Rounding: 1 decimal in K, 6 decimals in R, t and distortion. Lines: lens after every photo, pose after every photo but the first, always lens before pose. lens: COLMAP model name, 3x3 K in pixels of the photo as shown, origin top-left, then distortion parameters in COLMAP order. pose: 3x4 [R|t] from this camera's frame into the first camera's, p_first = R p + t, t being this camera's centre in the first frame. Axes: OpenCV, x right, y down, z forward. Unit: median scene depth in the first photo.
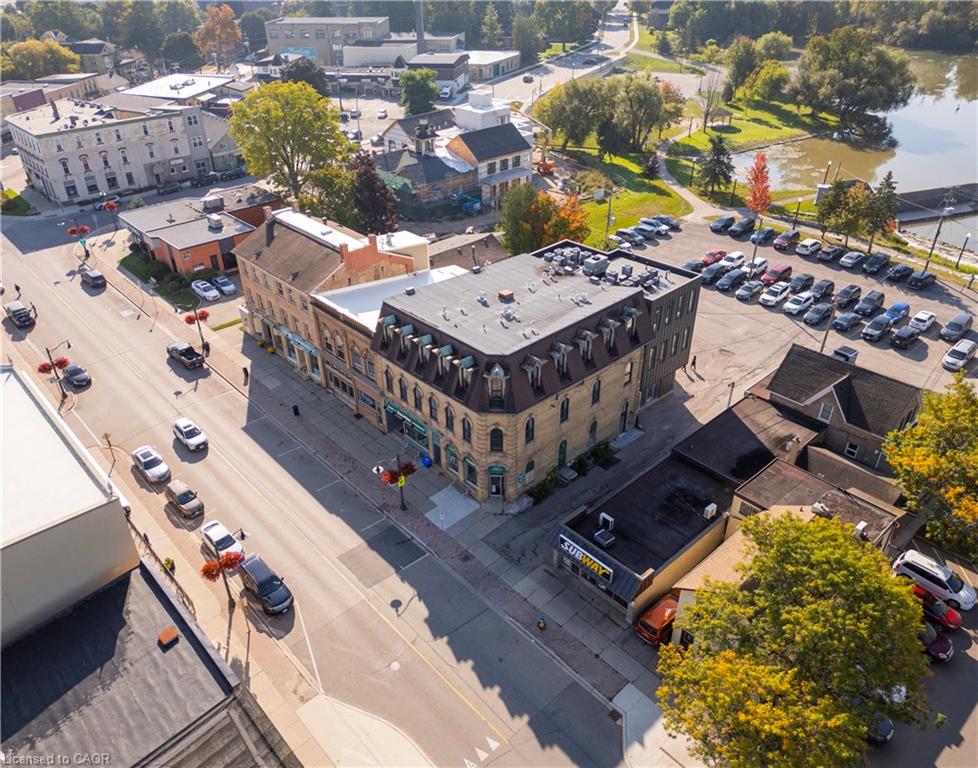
lens RADIAL K [[715.0, 0, 485.4], [0, 715.0, 384.3], [0, 0, 1]] dist [0.007678, 0.007633]
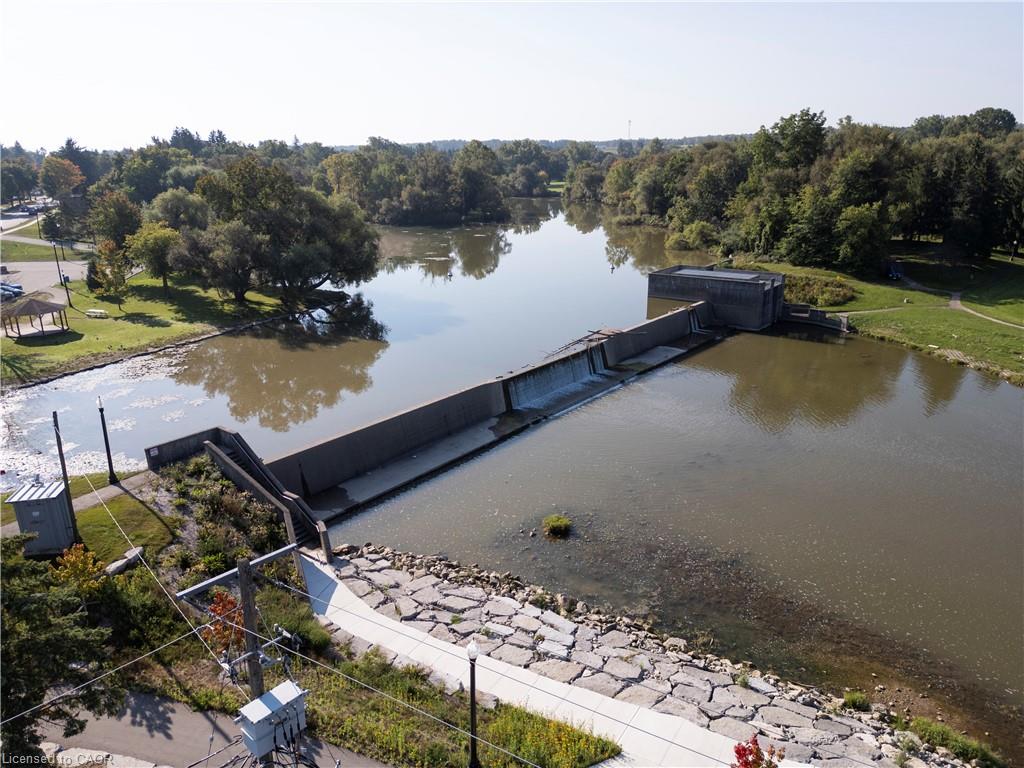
lens RADIAL K [[718.6, 0, 512.4], [0, 718.6, 383.3], [0, 0, 1]] dist [0.027545, -0.006814]
pose [[0.828954, -0.151031, 0.538540, 0.304086], [0.289719, 0.939559, -0.182458, -0.131643], [-0.478433, 0.307274, 0.822608, 0.410731]]
